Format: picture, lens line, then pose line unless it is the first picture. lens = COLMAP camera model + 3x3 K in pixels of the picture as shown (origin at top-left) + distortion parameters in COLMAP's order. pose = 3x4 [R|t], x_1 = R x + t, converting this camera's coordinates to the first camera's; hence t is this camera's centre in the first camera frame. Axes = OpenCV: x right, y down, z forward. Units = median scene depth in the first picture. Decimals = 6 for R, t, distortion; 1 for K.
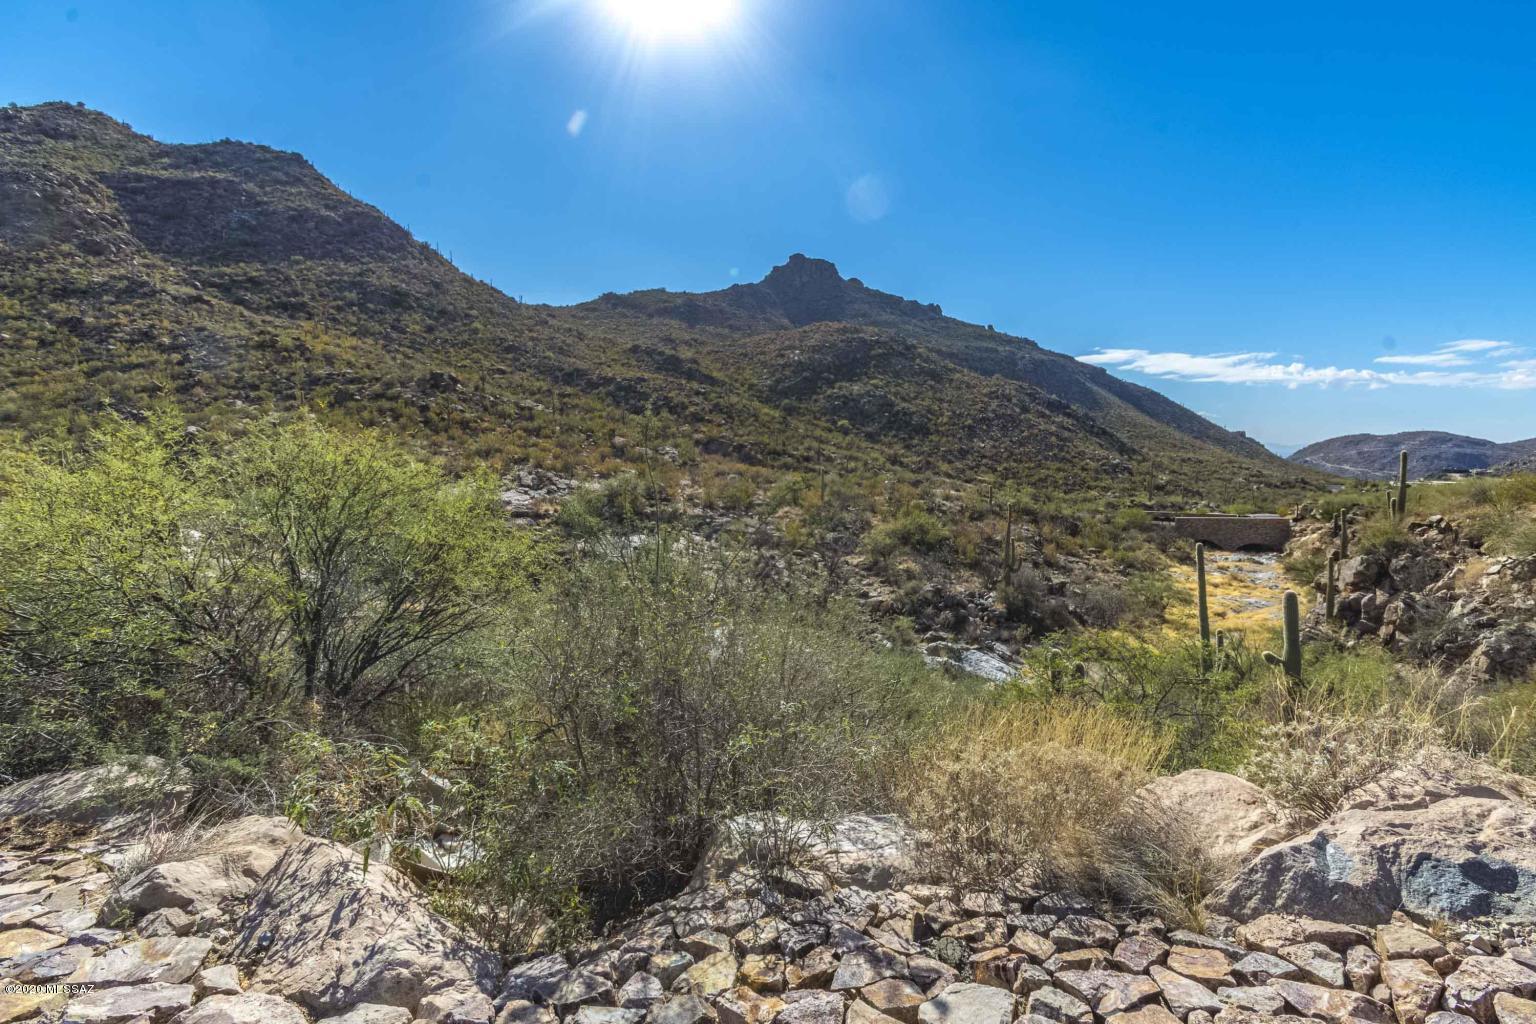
lens RADIAL K [[676.5, 0, 779.7], [0, 676.5, 485.8], [0, 0, 1]] dist [-0.000946, -0.000574]
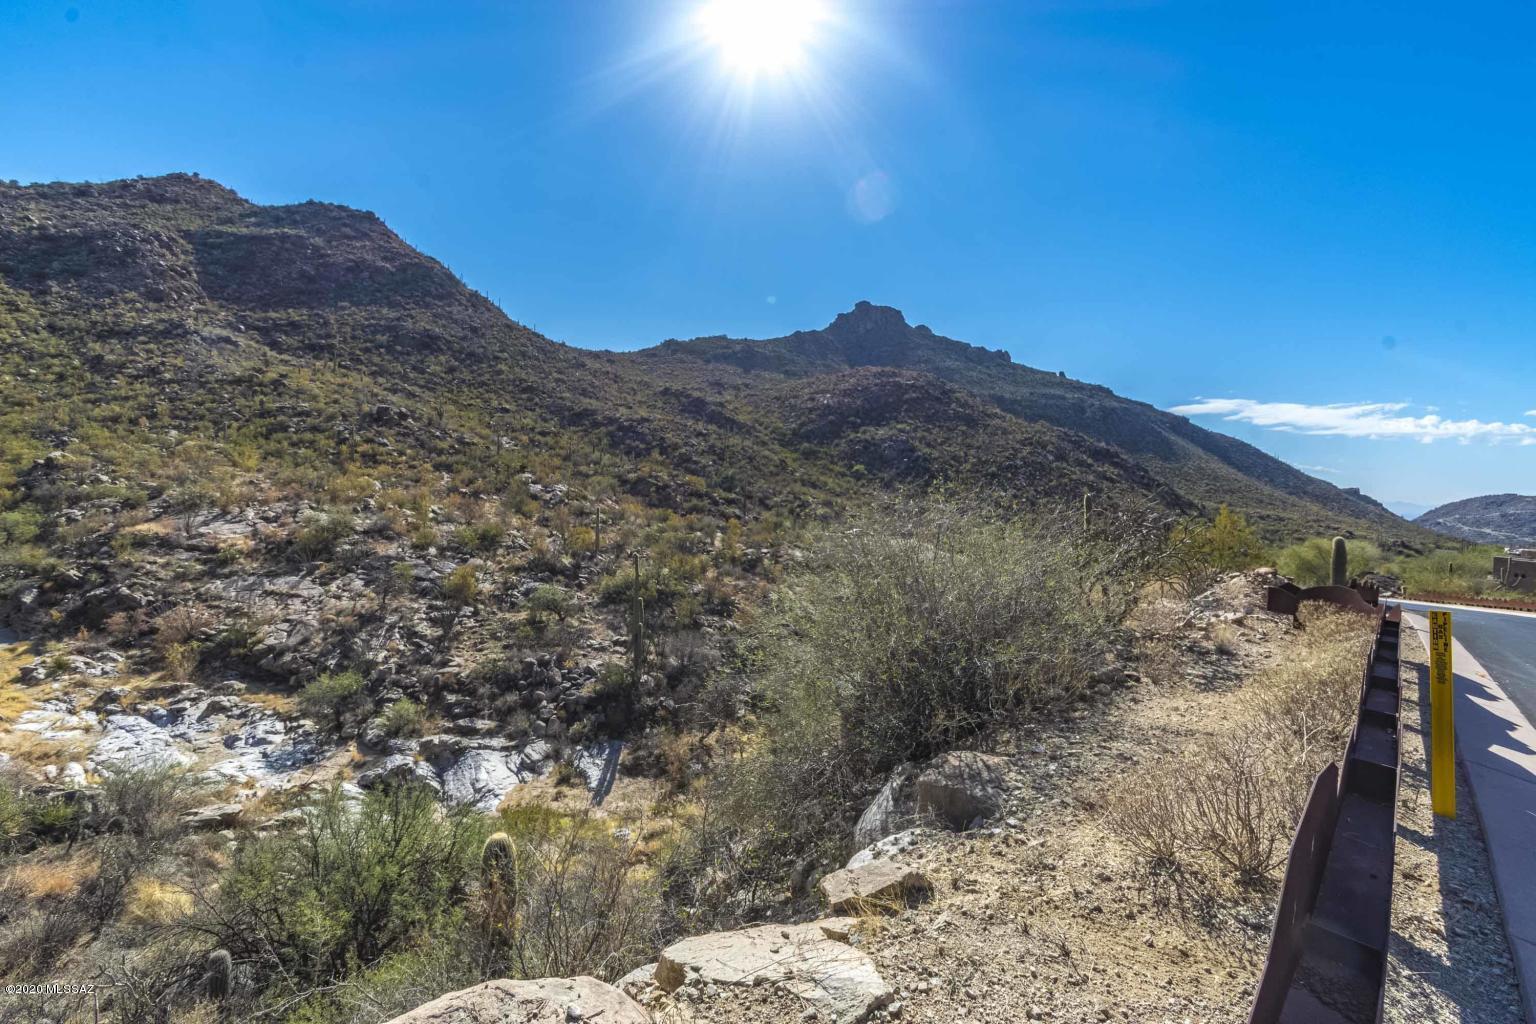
lens RADIAL K [[676.5, 0, 779.7], [0, 676.5, 485.8], [0, 0, 1]] dist [-0.000946, -0.000574]
pose [[0.992939, 0.021550, -0.116648, 0.076981], [-0.029441, 0.997362, -0.066353, -0.000609], [0.114911, 0.069319, 0.990954, 0.031960]]
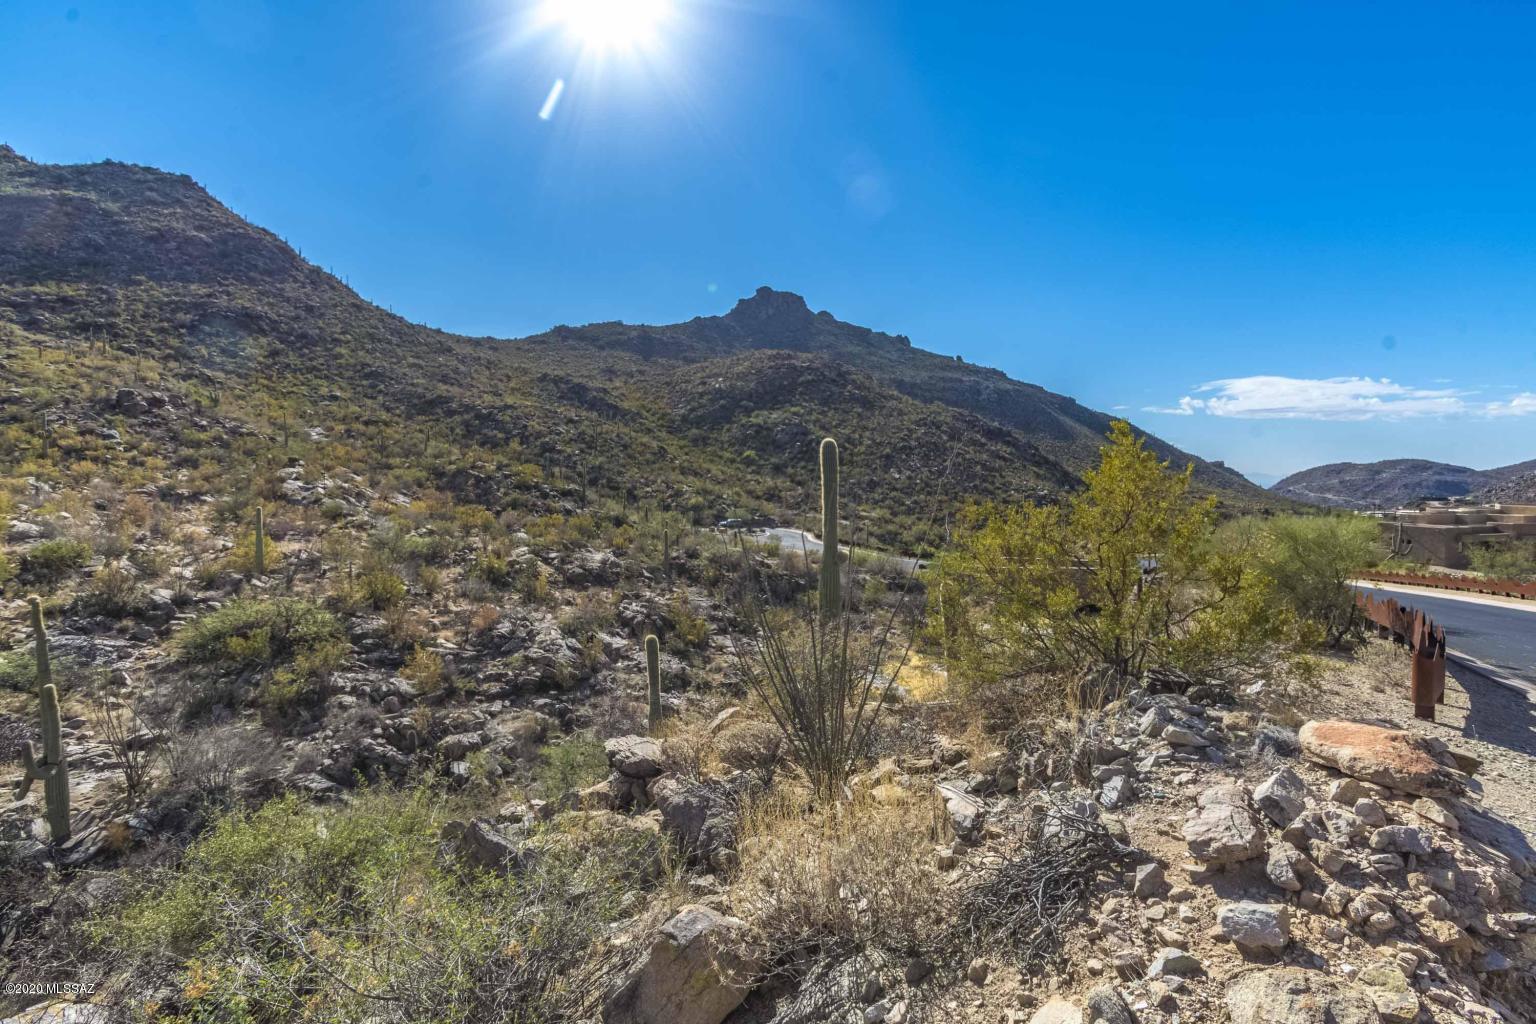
lens RADIAL K [[676.5, 0, 779.7], [0, 676.5, 485.8], [0, 0, 1]] dist [-0.000946, -0.000574]
pose [[0.999870, -0.011441, 0.011399, 0.099747], [0.012021, 0.998566, -0.052162, -0.001785], [-0.010786, 0.052292, 0.998574, 0.078804]]
